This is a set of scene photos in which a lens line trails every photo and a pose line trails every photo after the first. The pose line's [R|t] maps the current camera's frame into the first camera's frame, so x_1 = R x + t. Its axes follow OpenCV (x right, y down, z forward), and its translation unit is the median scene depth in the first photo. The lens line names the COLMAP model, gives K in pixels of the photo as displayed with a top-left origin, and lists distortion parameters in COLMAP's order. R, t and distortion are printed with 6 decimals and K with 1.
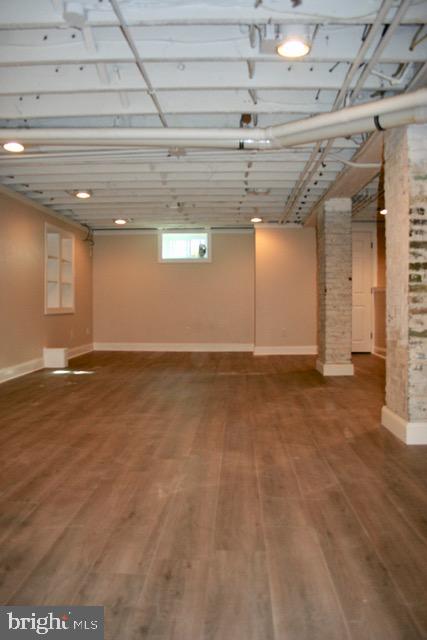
lens RADIAL K [[544.2, 0, 214.2], [0, 544.2, 310.8], [0, 0, 1]] dist [-0.080809, 0.005657]
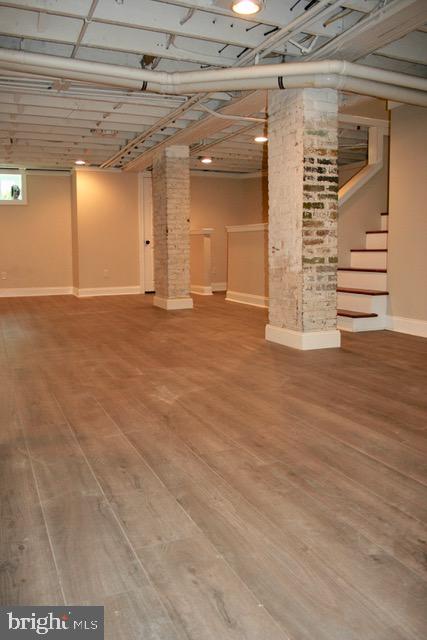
lens RADIAL K [[532.3, 0, 225.5], [0, 532.3, 321.7], [0, 0, 1]] dist [-0.147526, 0.103190]
pose [[0.891041, -0.062386, 0.449615, -0.348896], [0.009722, 0.992906, 0.118504, 0.036073], [-0.453818, -0.101221, 0.885327, -0.006067]]
